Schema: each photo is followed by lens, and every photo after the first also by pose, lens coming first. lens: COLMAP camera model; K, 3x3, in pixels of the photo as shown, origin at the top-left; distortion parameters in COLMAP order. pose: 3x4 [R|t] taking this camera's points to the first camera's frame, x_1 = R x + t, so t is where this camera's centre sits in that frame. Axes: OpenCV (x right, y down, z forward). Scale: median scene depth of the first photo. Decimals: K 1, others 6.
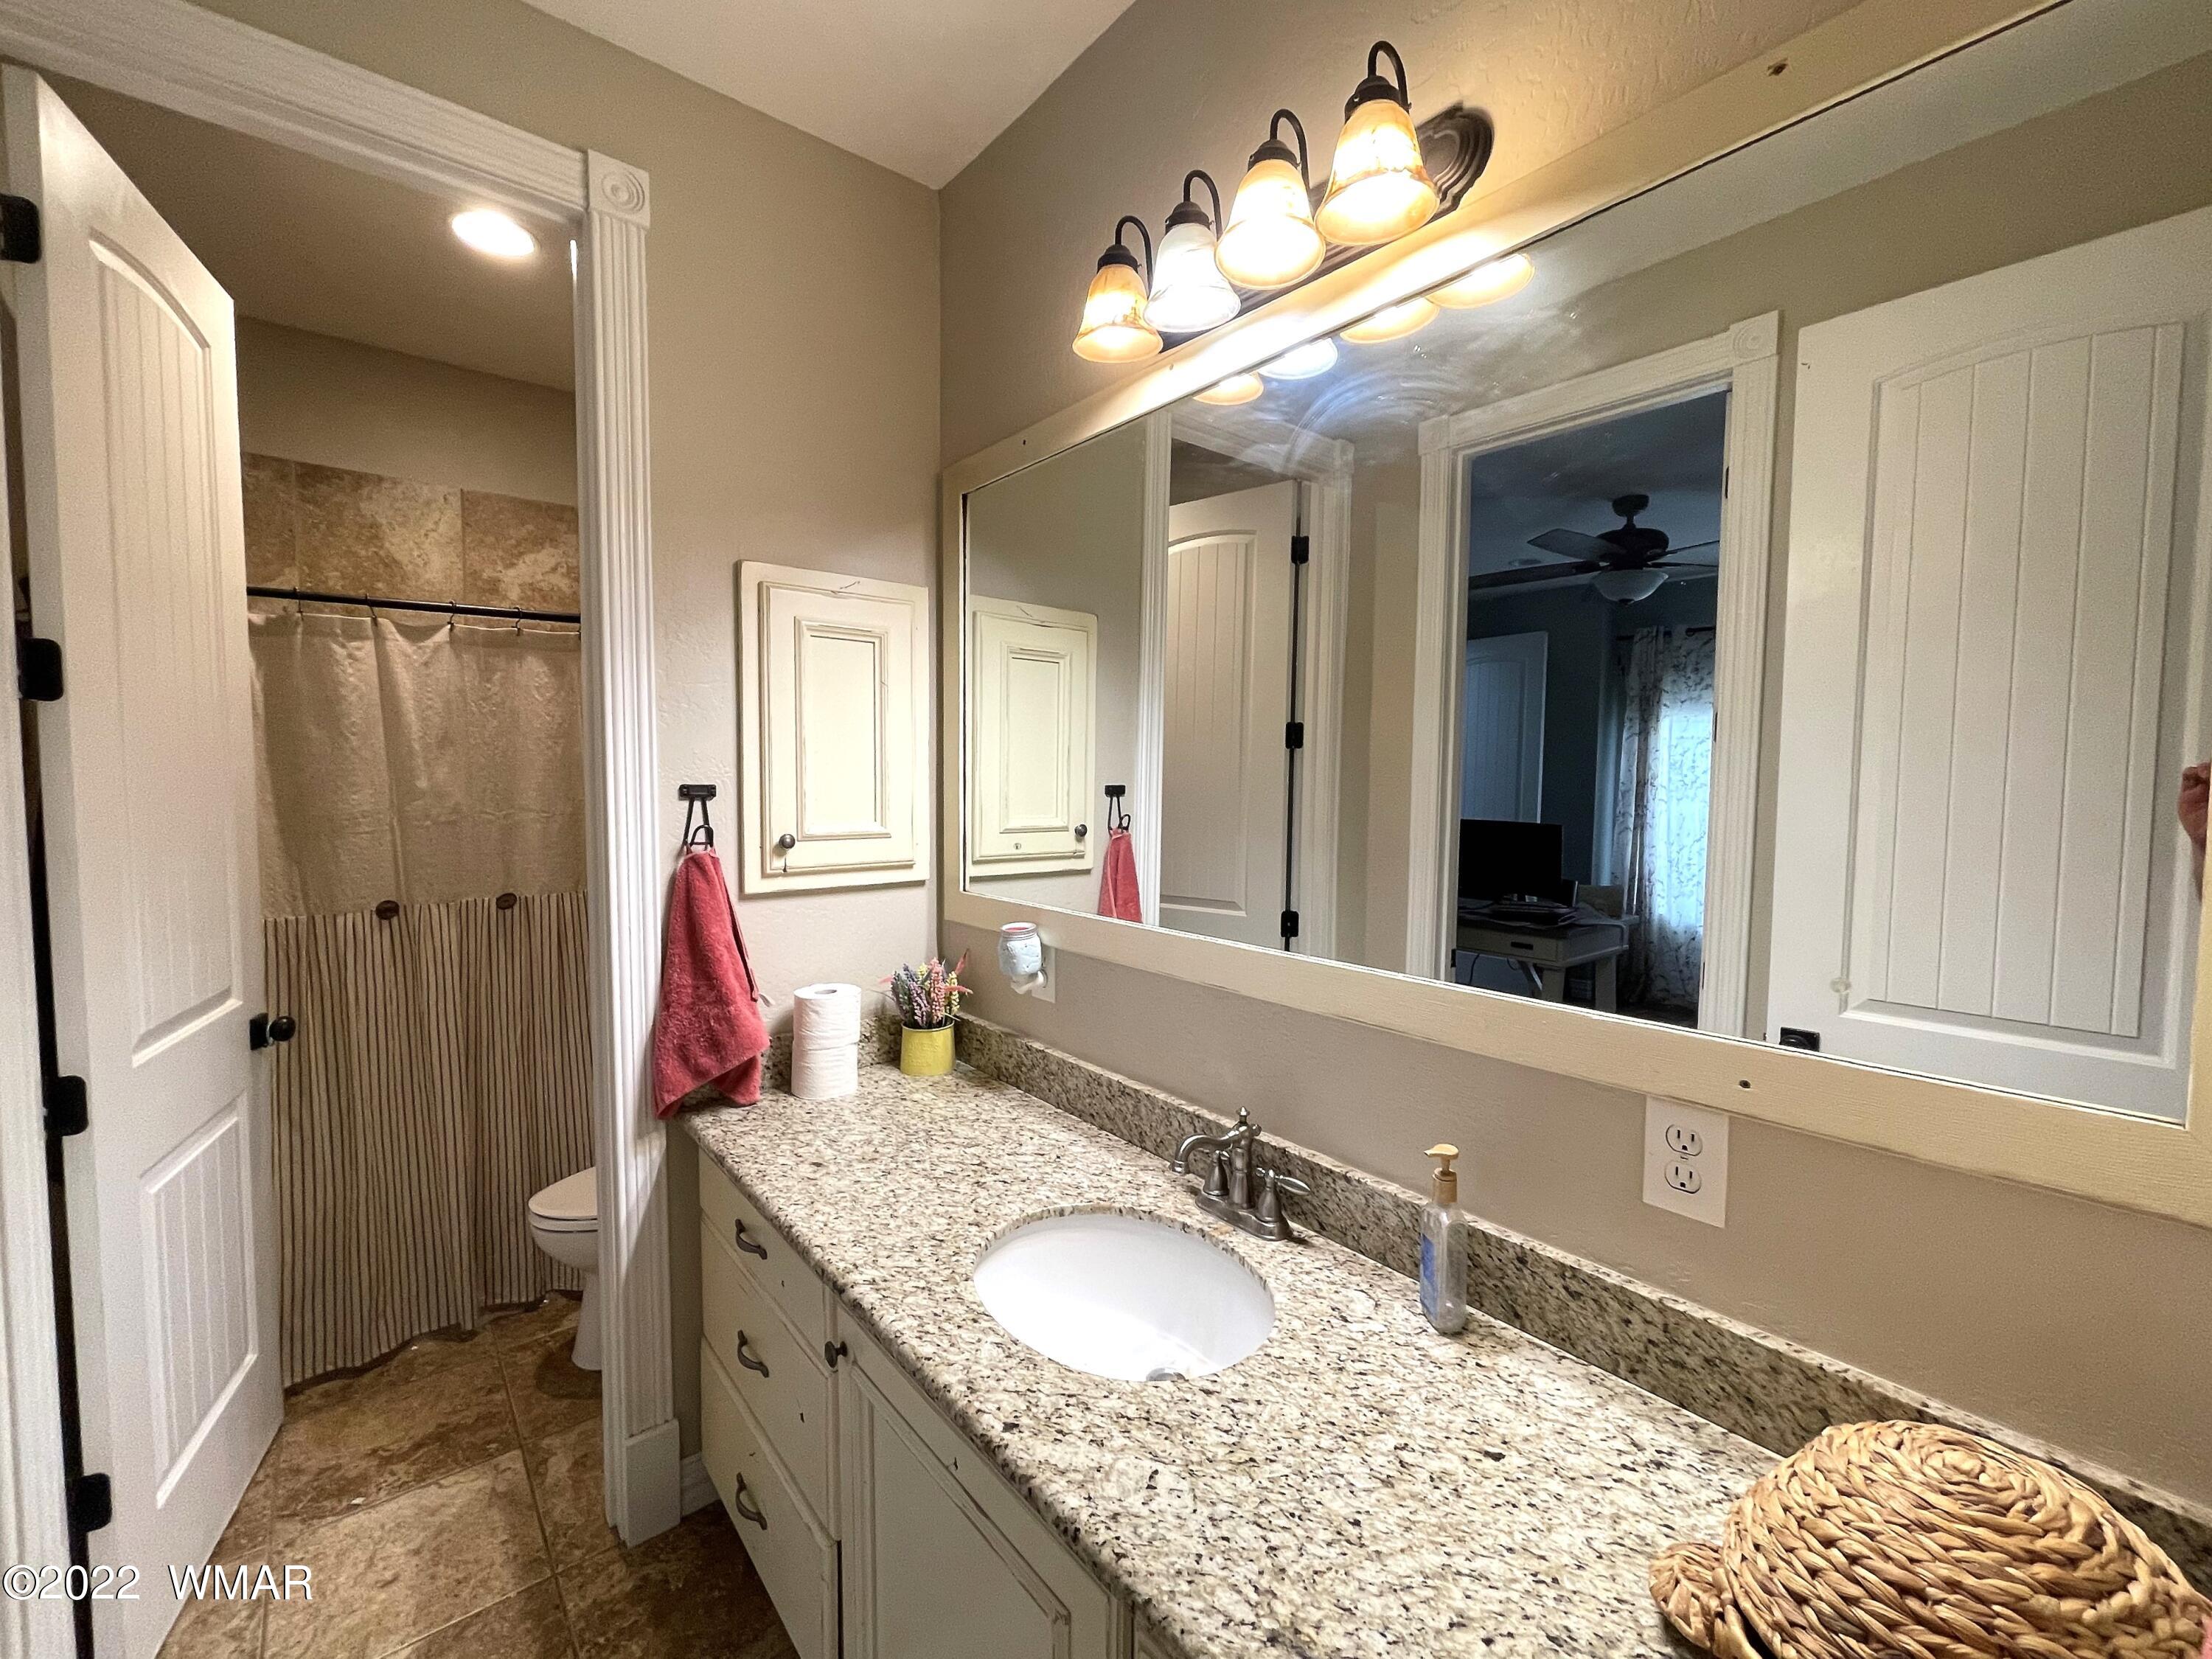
lens RADIAL K [[923.6, 0, 1106.5], [0, 923.6, 821.0], [0, 0, 1]] dist [-0.002309, 0.000337]
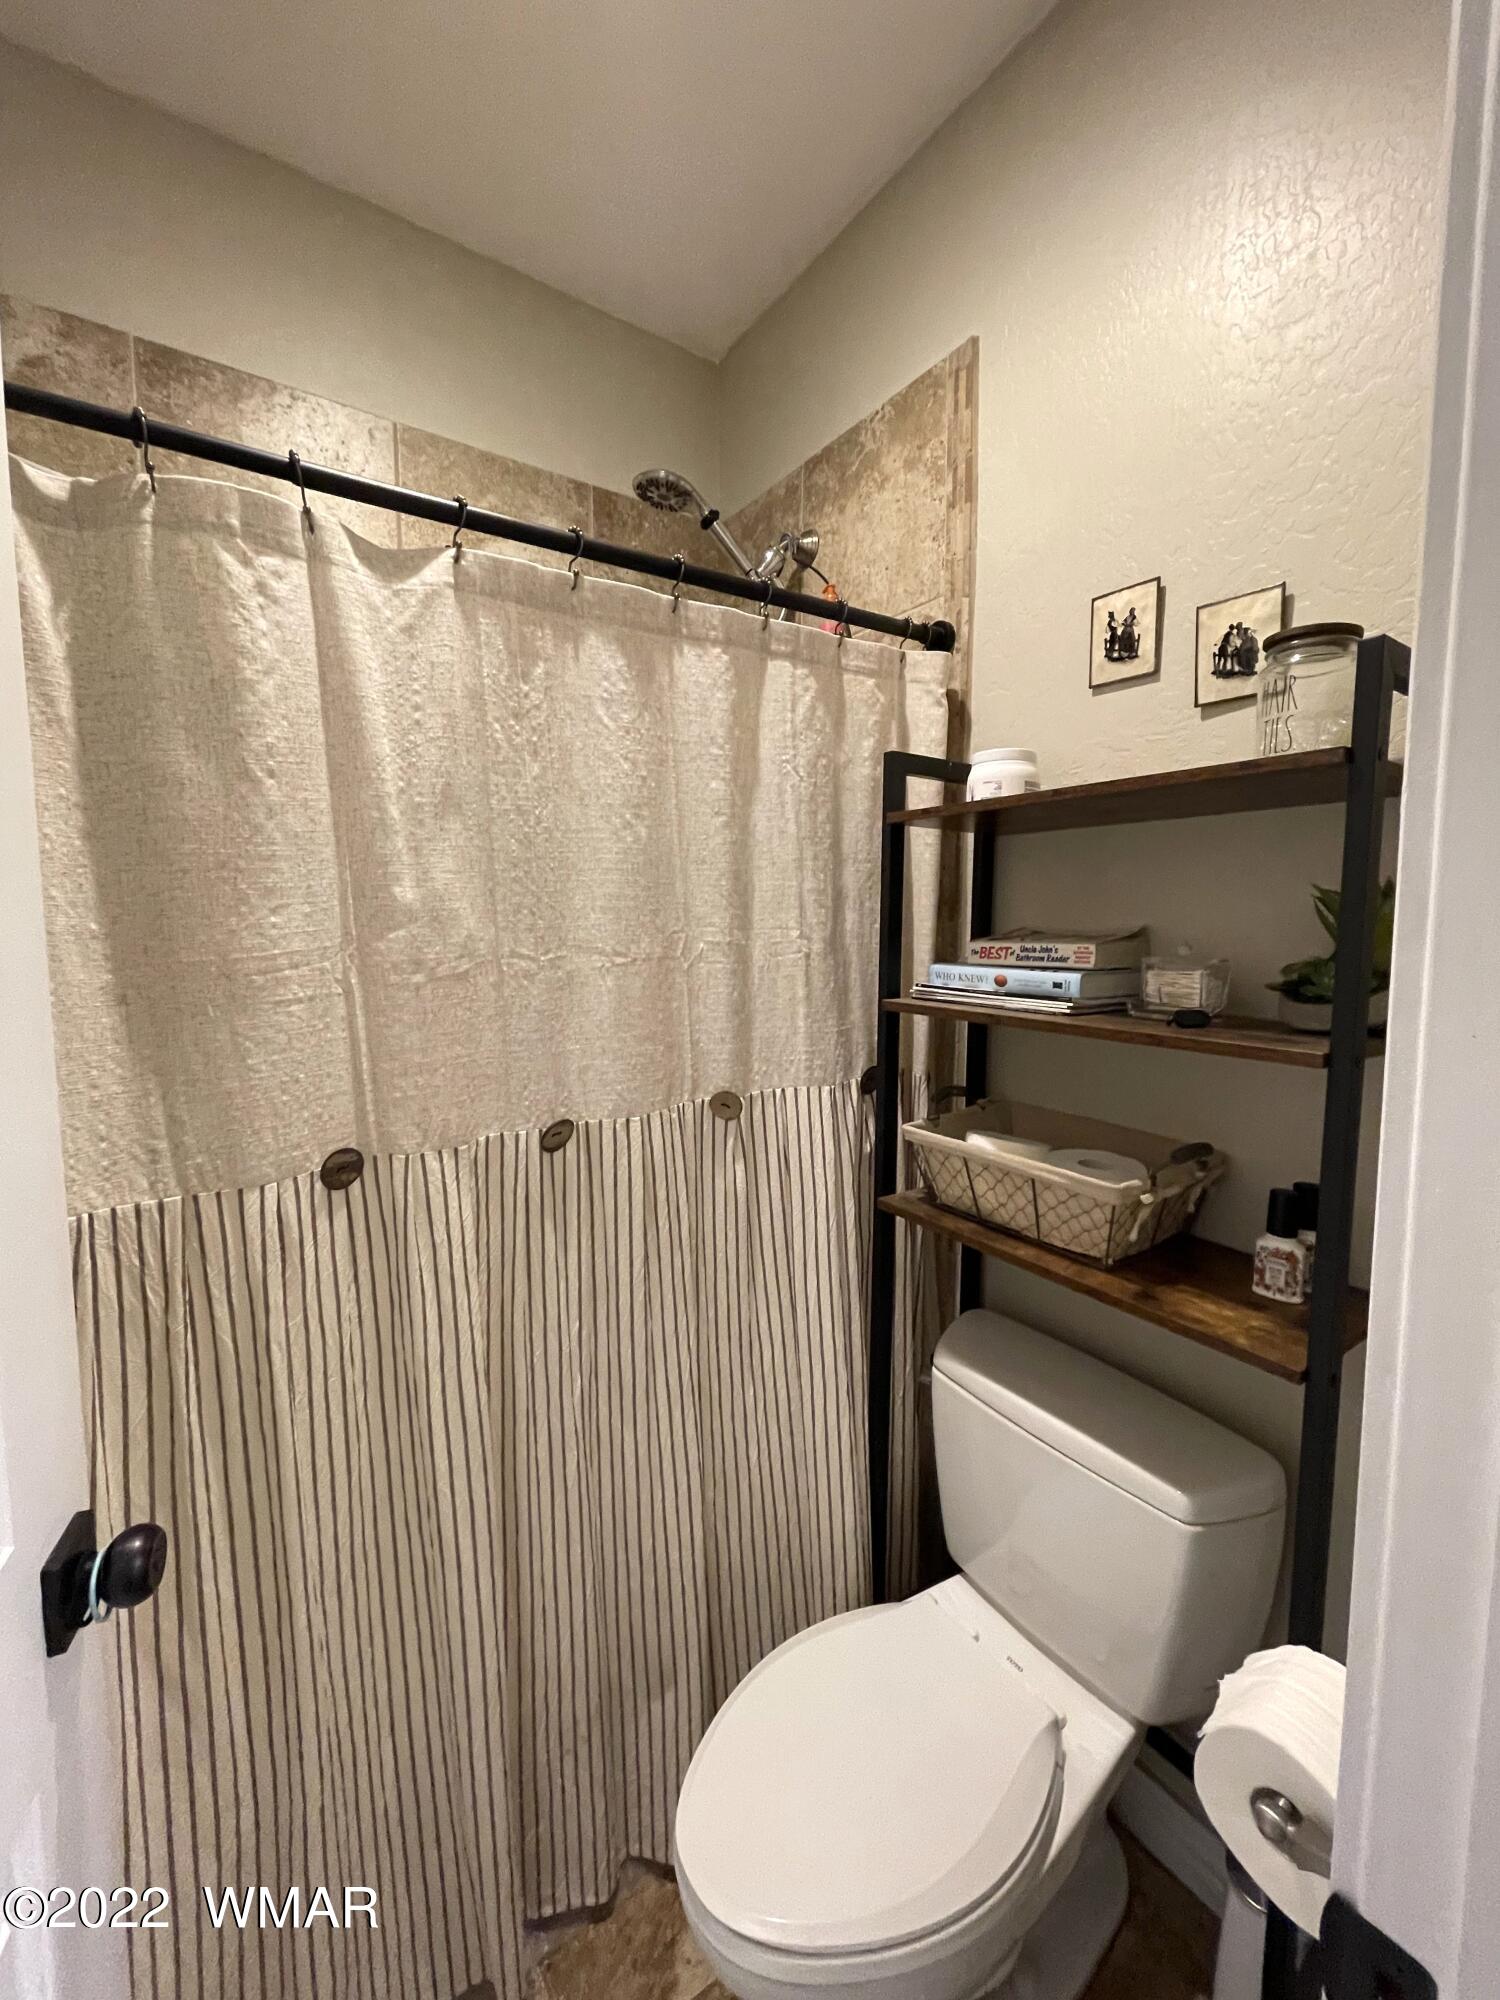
lens RADIAL K [[806.4, 0, 750.6], [0, 806.4, 996.3], [0, 0, 1]] dist [-0.002789, 0.000201]
pose [[0.996484, 0.007755, -0.083427, -0.542368], [-0.004273, 0.999115, 0.041833, -0.006465], [0.083678, -0.041330, 0.995635, 0.618387]]
